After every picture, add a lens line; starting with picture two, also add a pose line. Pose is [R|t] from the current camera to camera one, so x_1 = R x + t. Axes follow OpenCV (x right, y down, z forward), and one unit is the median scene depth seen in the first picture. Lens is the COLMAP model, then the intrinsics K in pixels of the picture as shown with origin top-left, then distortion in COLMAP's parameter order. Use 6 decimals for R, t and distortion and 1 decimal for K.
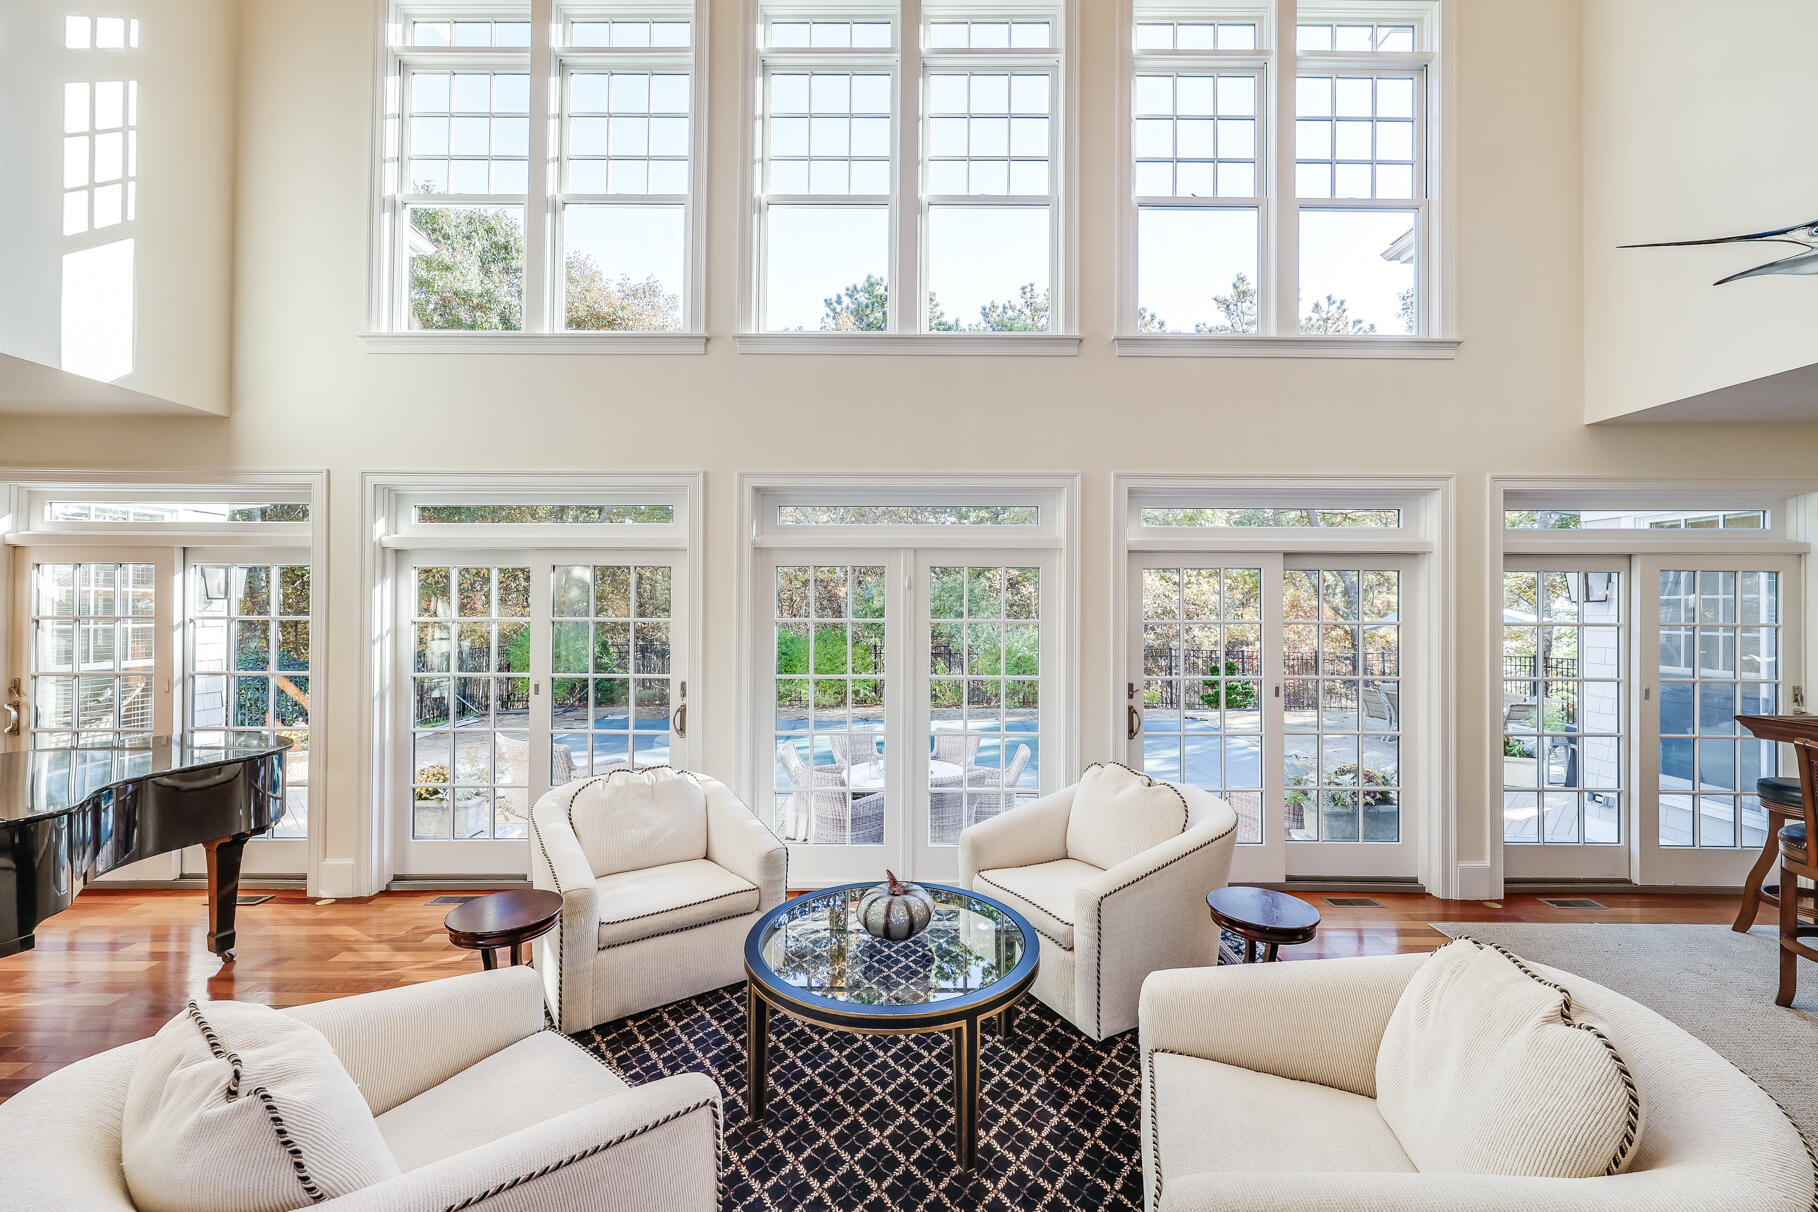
lens RADIAL K [[613.4, 0, 908.4], [0, 613.4, 622.8], [0, 0, 1]] dist [0.001520, -0.000093]
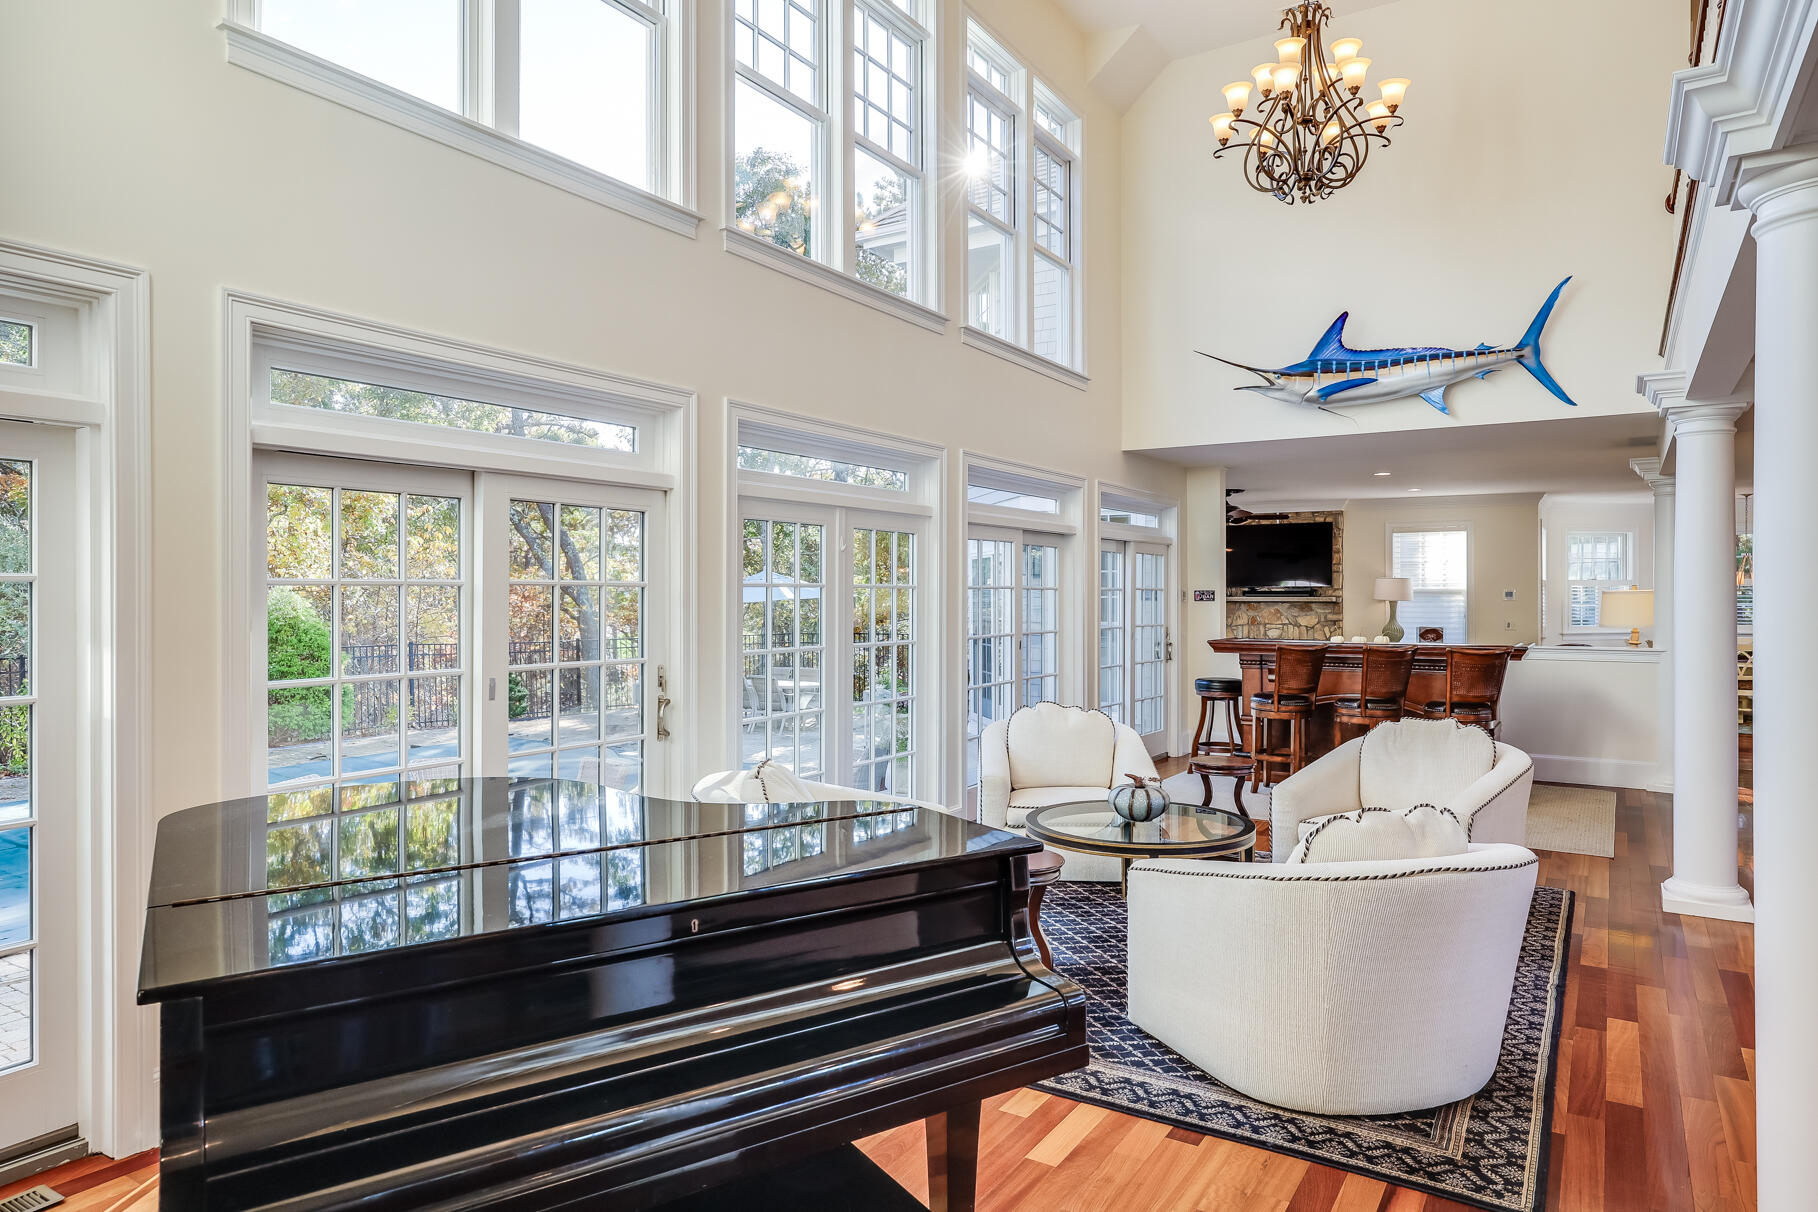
lens RADIAL K [[1109.1, 0, 914.0], [0, 1109.1, 593.9], [0, 0, 1]] dist [0.005895, 0.000008]
pose [[0.535905, -0.003272, 0.844272, -1.378652], [-0.011023, 0.999880, 0.010872, -0.008366], [-0.844206, -0.015133, 0.535805, 0.007544]]
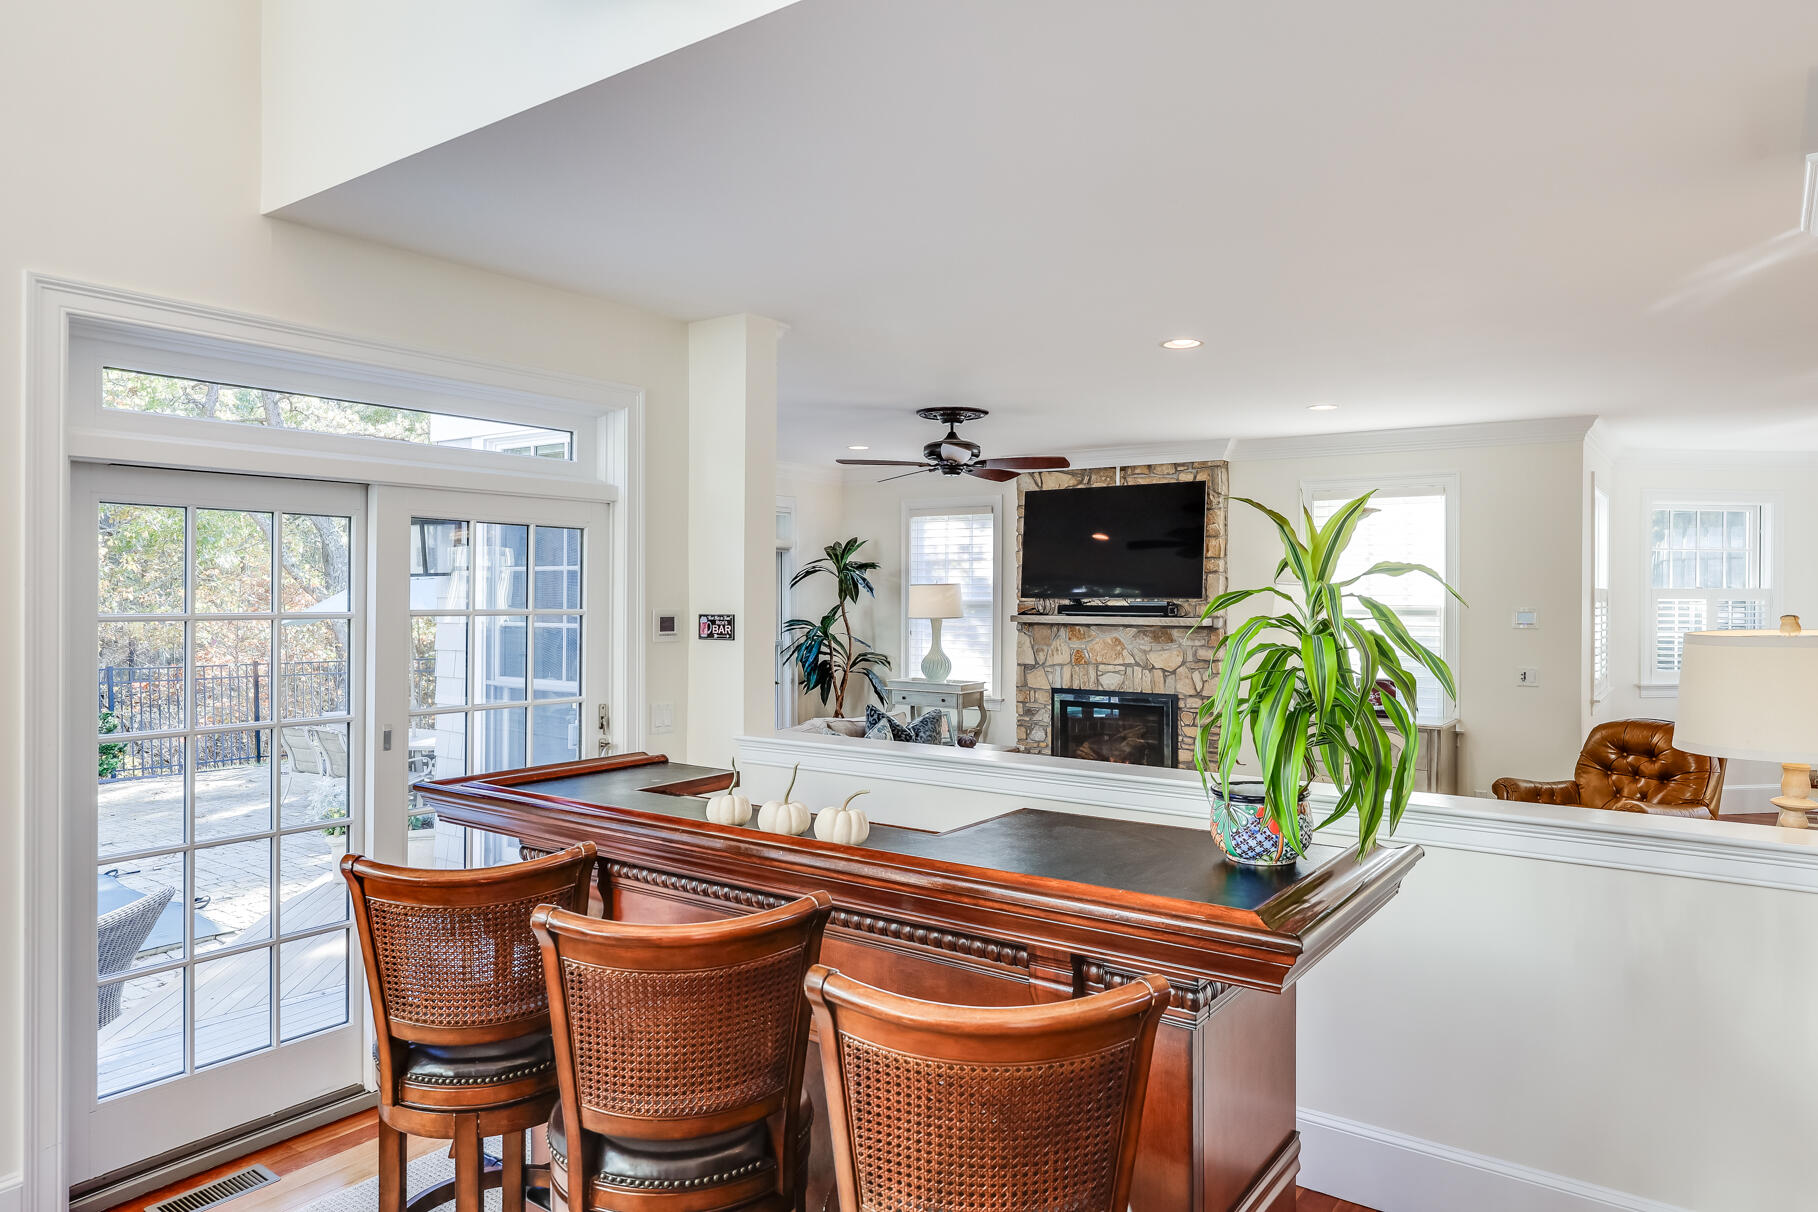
lens RADIAL K [[1191.2, 0, 899.5], [0, 1191.2, 600.9], [0, 0, 1]] dist [-0.011516, 0.003524]
pose [[0.576919, -0.003789, 0.816793, 0.427345], [0.008574, 0.999962, -0.001417, -0.001700], [-0.816757, 0.007821, 0.576929, 0.008647]]
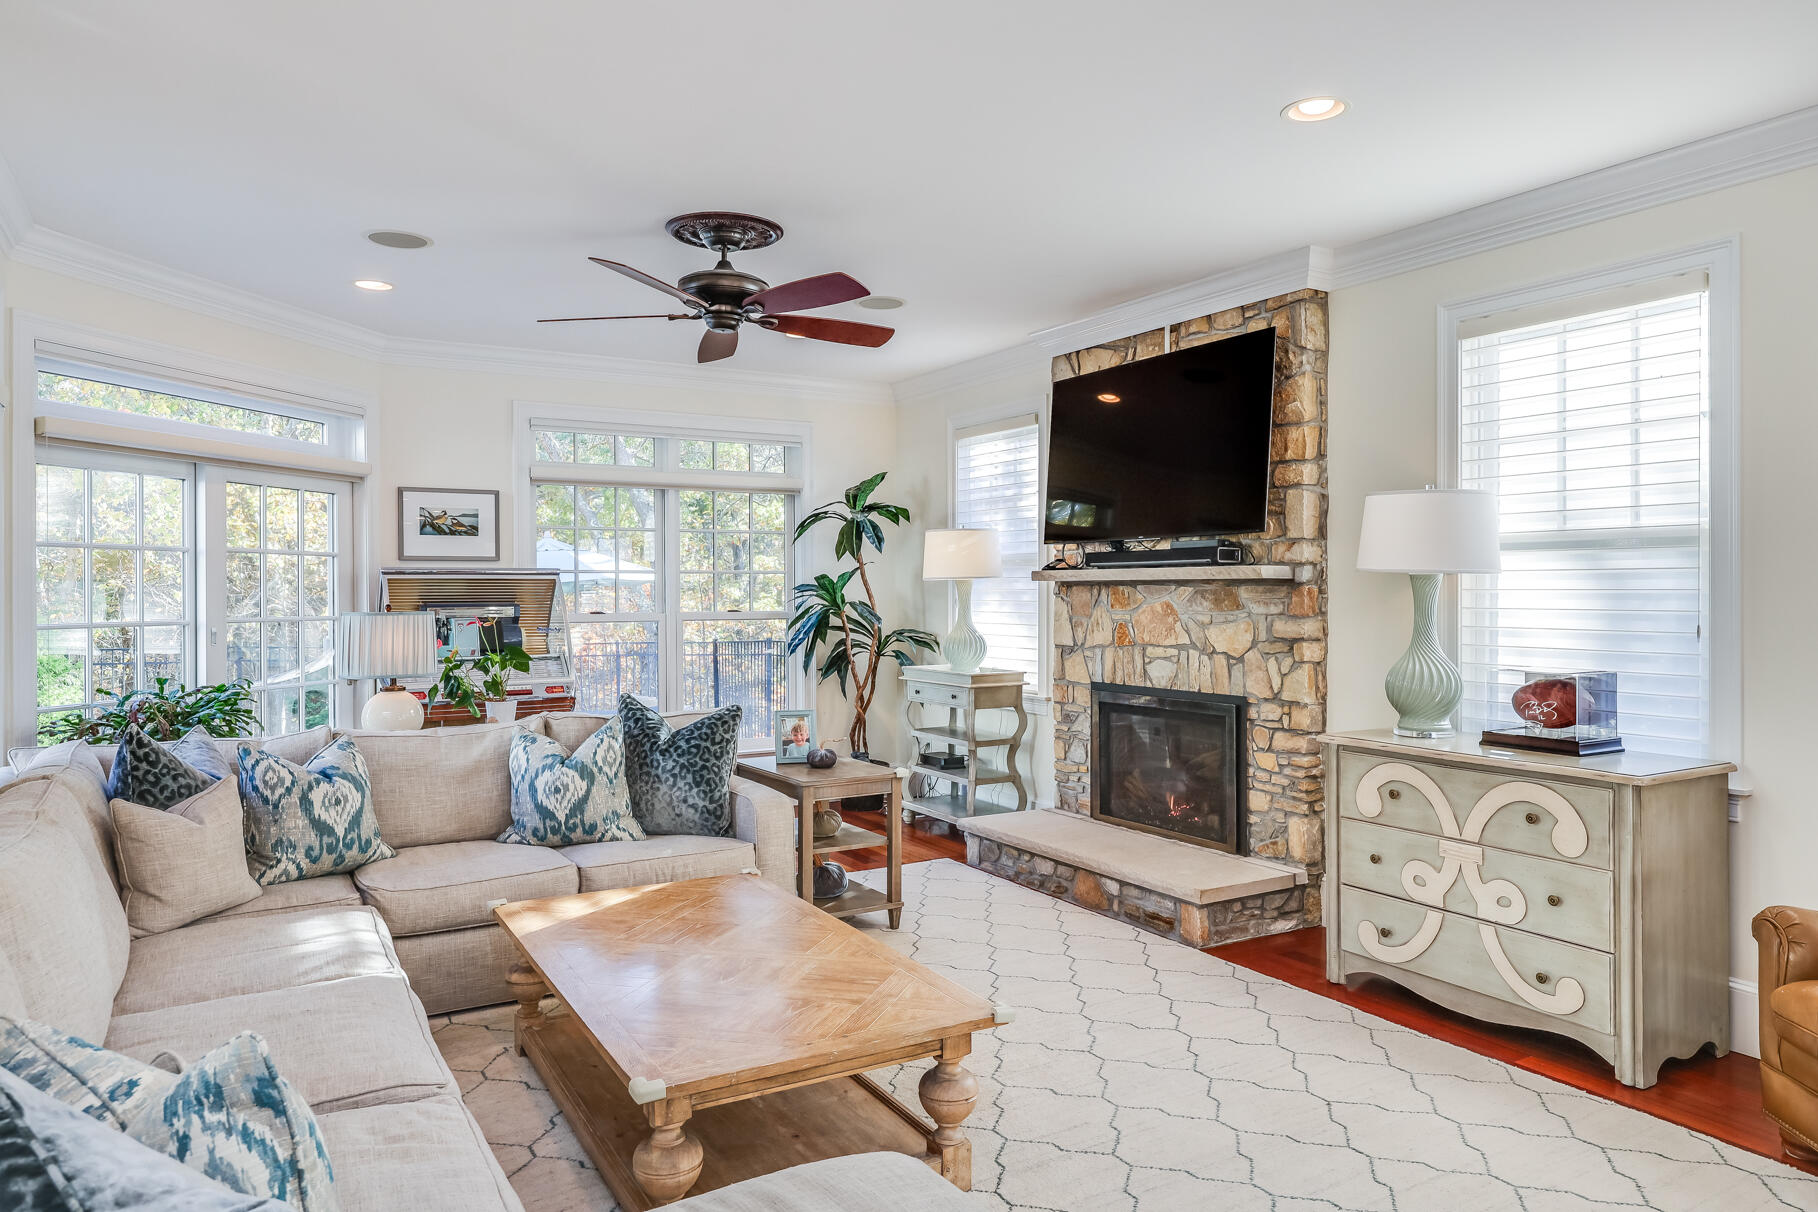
lens RADIAL K [[1191.2, 0, 908.5], [0, 1191.2, 616.2], [0, 0, 1]] dist [-0.011516, 0.003524]
pose [[0.853257, -0.013784, 0.521308, 1.569038], [0.010442, 0.999902, 0.009346, 0.071073], [-0.521386, -0.002531, 0.853317, -0.064153]]
